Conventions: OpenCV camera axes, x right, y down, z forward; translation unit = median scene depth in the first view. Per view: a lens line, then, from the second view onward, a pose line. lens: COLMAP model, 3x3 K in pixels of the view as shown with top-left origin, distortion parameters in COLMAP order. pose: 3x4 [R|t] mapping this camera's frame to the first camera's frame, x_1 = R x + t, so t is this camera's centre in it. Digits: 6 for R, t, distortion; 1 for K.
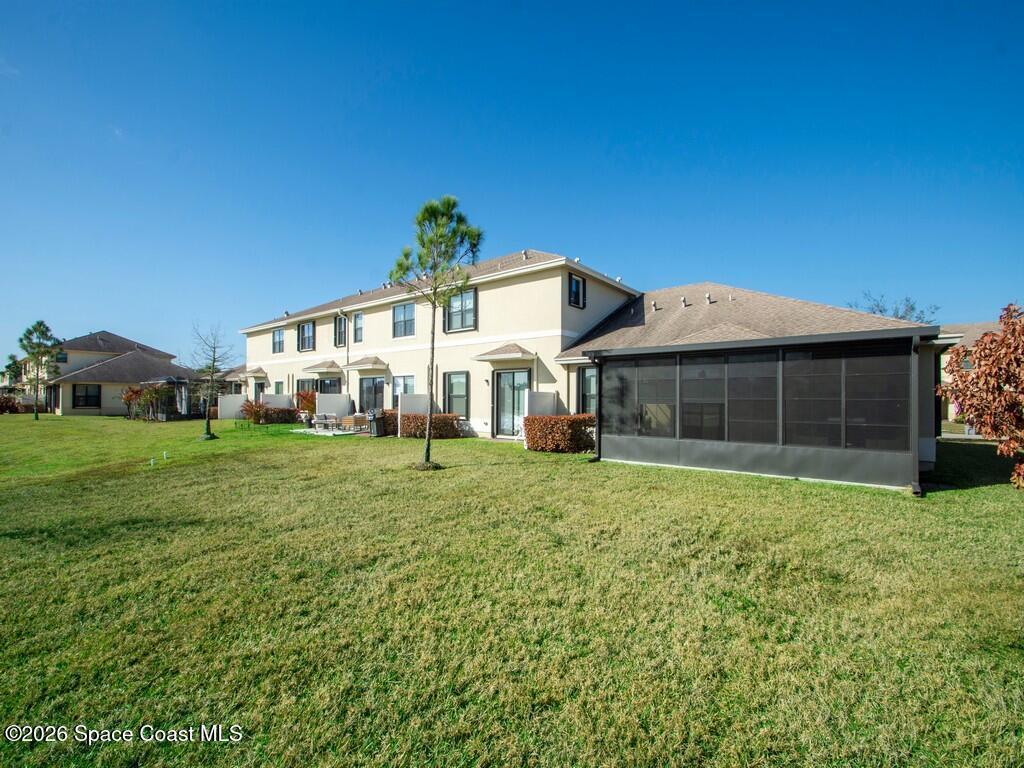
lens RADIAL K [[452.0, 0, 515.0], [0, 452.0, 392.2], [0, 0, 1]] dist [0.002686, 0.000047]
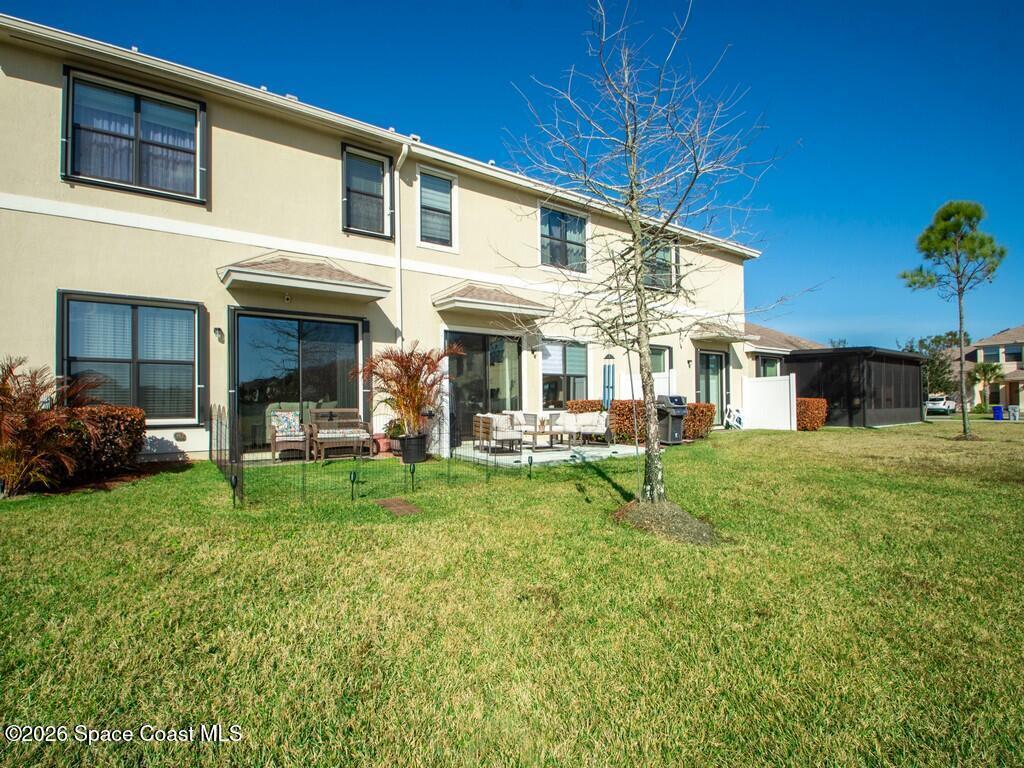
lens RADIAL K [[512.4, 0, 512.2], [0, 512.4, 391.8], [0, 0, 1]] dist [-0.009713, -0.005438]
pose [[0.273834, 0.003096, 0.961772, -0.781253], [-0.012121, 0.999927, 0.000232, 0.024883], [-0.961701, -0.011721, 0.273852, 0.807866]]
